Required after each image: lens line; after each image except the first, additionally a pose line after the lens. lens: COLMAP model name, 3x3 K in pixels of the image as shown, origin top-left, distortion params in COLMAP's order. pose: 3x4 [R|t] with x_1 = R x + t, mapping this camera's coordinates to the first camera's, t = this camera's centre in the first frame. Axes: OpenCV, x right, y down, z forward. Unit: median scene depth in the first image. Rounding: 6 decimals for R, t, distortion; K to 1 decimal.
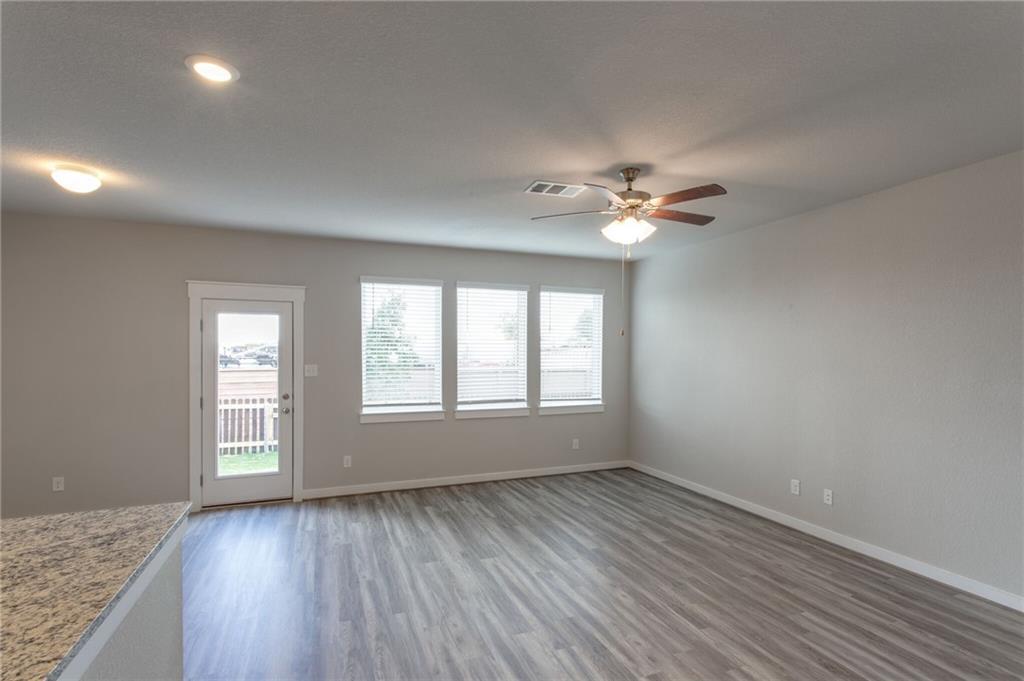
lens RADIAL K [[490.0, 0, 515.4], [0, 490.0, 358.8], [0, 0, 1]] dist [0.000847, 0.001906]
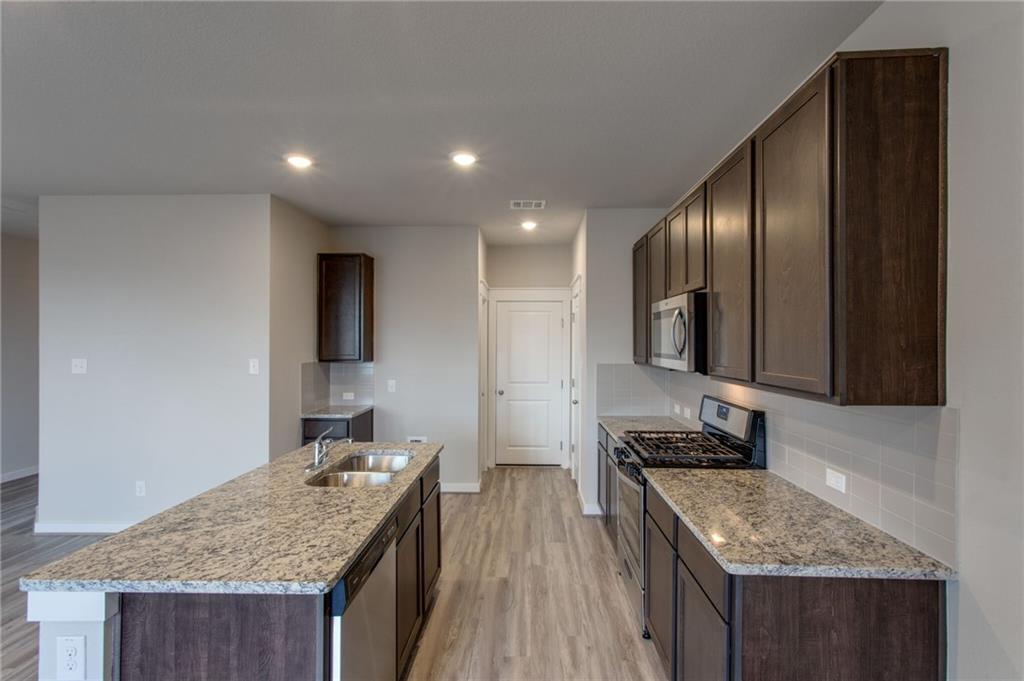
lens RADIAL K [[490.0, 0, 515.2], [0, 490.0, 344.7], [0, 0, 1]] dist [0.000847, 0.001906]
pose [[-0.916019, -0.001578, 0.401132, -0.714509], [0.005455, 0.999851, 0.016389, -0.008727], [-0.401098, 0.017200, -0.915874, 0.628759]]
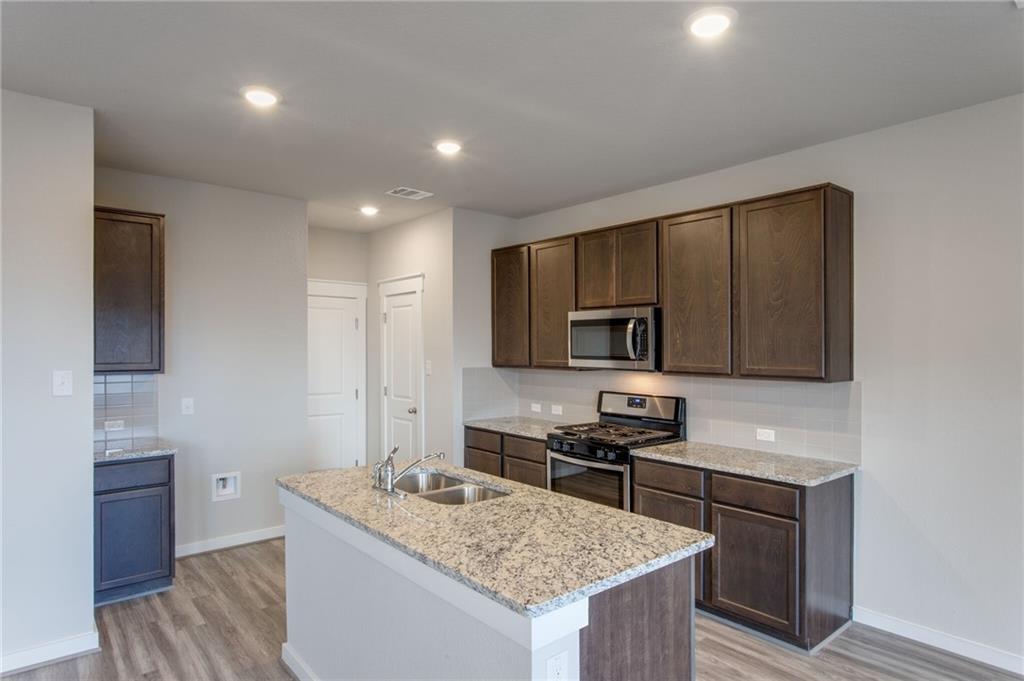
lens RADIAL K [[586.6, 0, 510.6], [0, 586.6, 350.8], [0, 0, 1]] dist [-0.009823, 0.003508]
pose [[-0.948718, -0.001312, -0.316122, -0.200006], [-0.007926, 0.999776, 0.019636, -0.010068], [0.316025, 0.021135, -0.948515, 0.778851]]
